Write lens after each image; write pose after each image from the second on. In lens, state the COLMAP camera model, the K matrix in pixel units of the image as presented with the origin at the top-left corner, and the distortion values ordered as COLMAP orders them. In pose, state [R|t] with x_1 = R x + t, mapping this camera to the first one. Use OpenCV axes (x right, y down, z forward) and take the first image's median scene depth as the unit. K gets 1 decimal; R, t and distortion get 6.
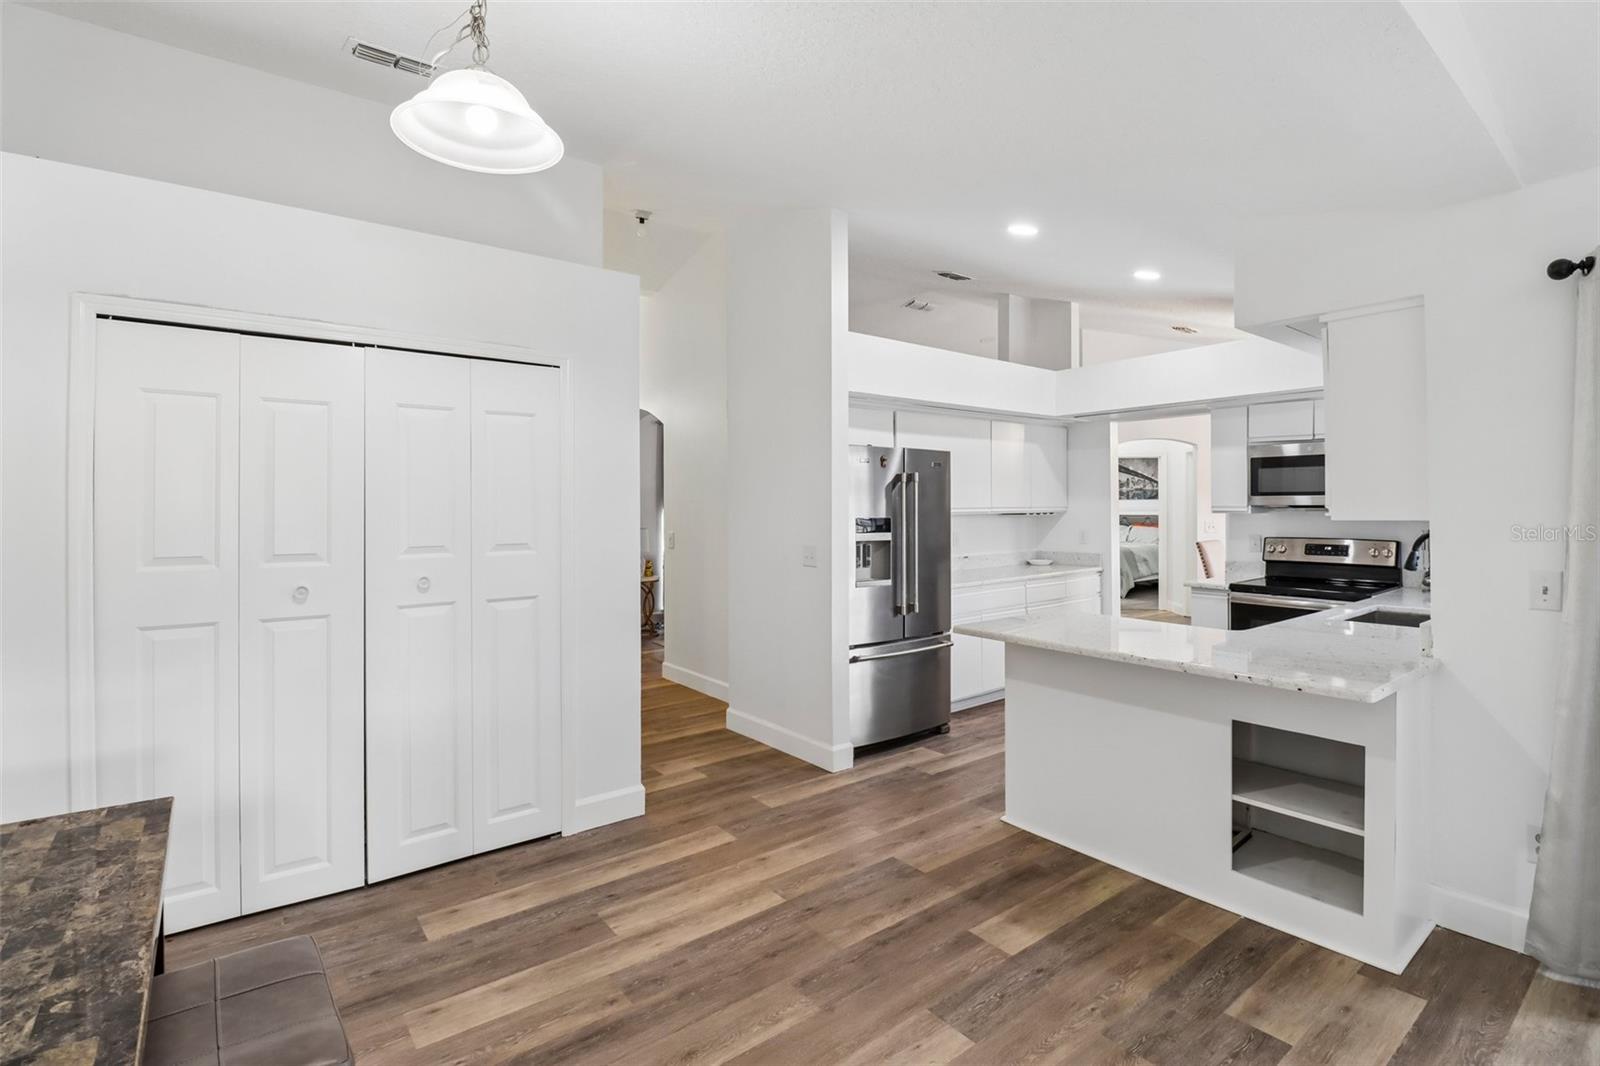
lens RADIAL K [[749.4, 0, 799.5], [0, 749.4, 504.5], [0, 0, 1]] dist [0.000853, -0.010868]
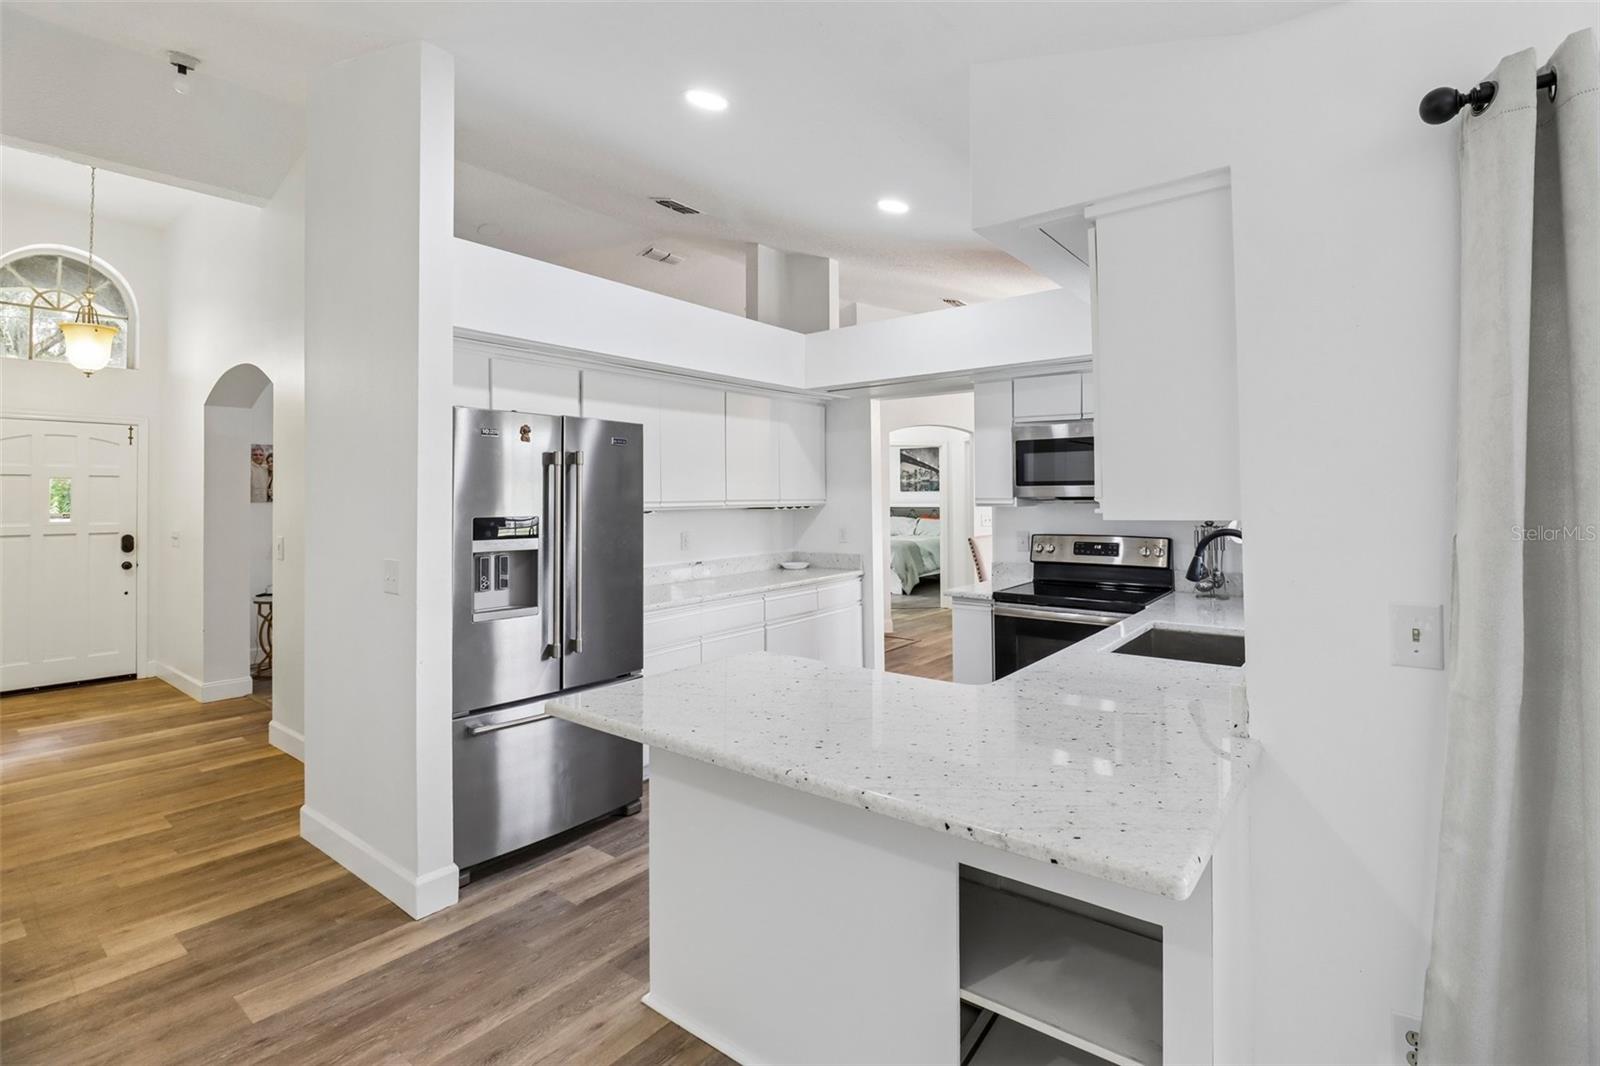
lens RADIAL K [[751.0, 0, 804.6], [0, 751.0, 484.1], [0, 0, 1]] dist [-0.012168, -0.001126]
pose [[0.970138, 0.001944, 0.242547, 0.173367], [0.002162, 0.999859, -0.016664, -0.000004], [-0.242545, 0.016691, 0.969996, 0.248595]]
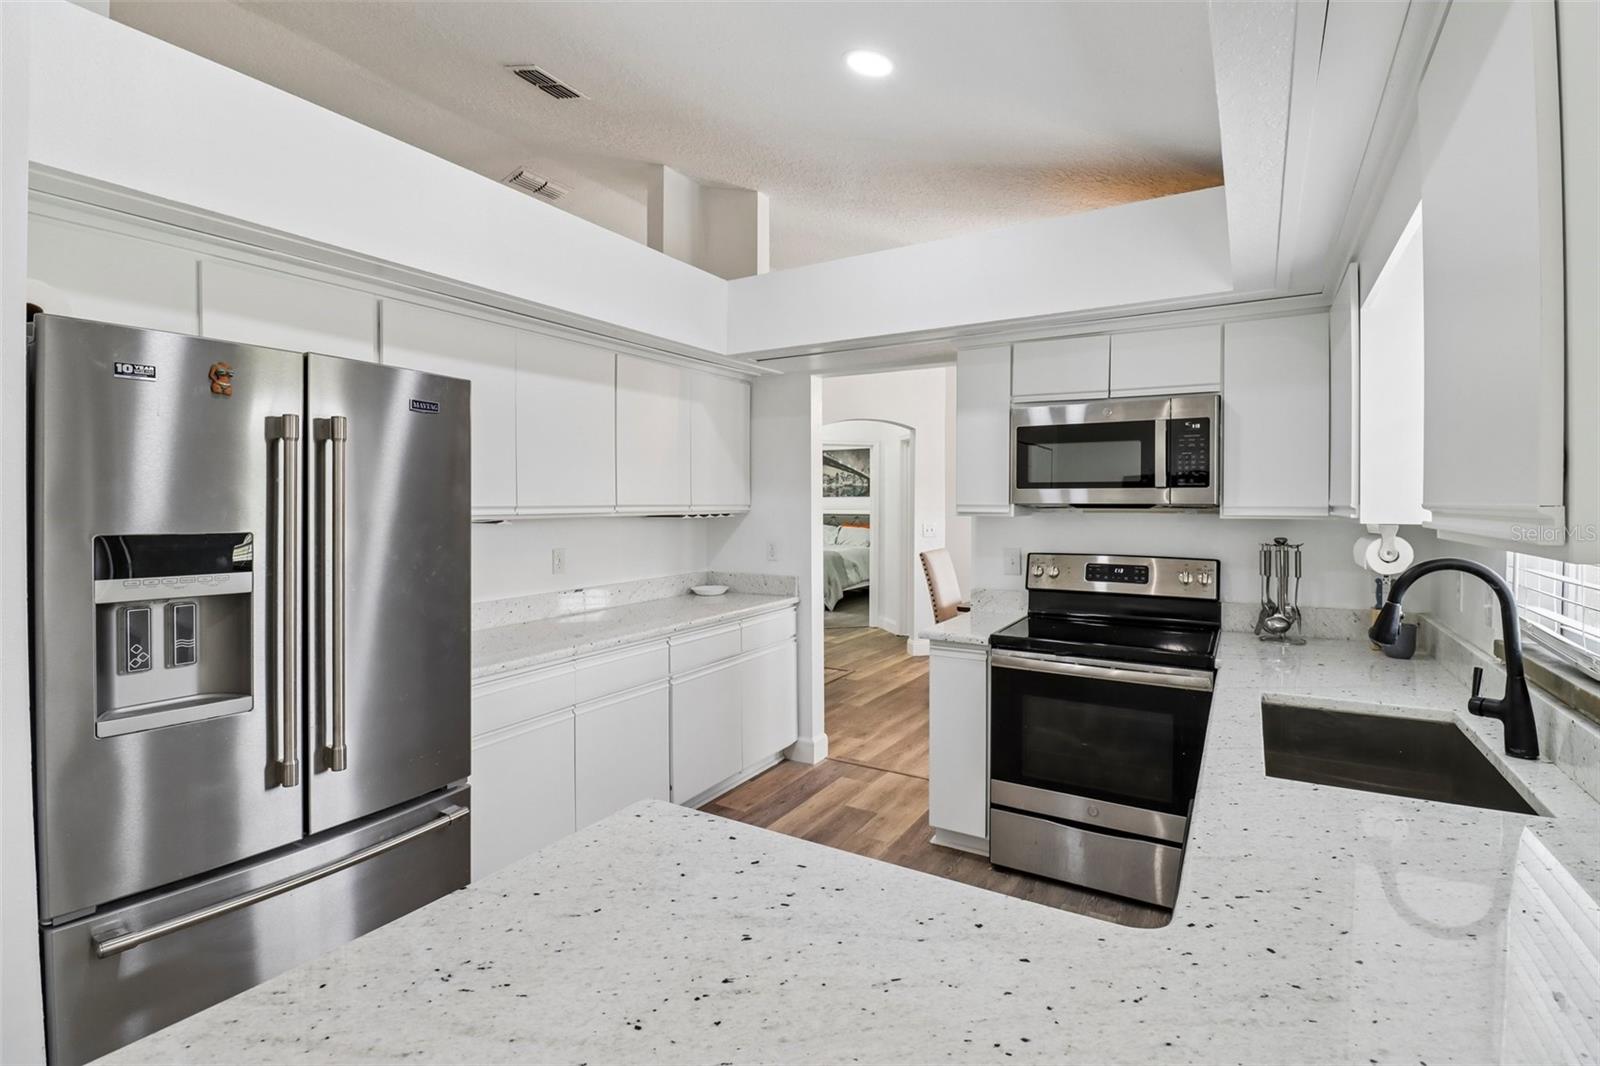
lens RADIAL K [[749.4, 0, 799.5], [0, 749.4, 504.5], [0, 0, 1]] dist [0.000853, -0.010868]
pose [[0.935290, 0.003873, 0.353861, 0.222430], [-0.005205, 0.999982, 0.002814, 0.001037], [-0.353844, -0.004474, 0.935294, 0.499548]]
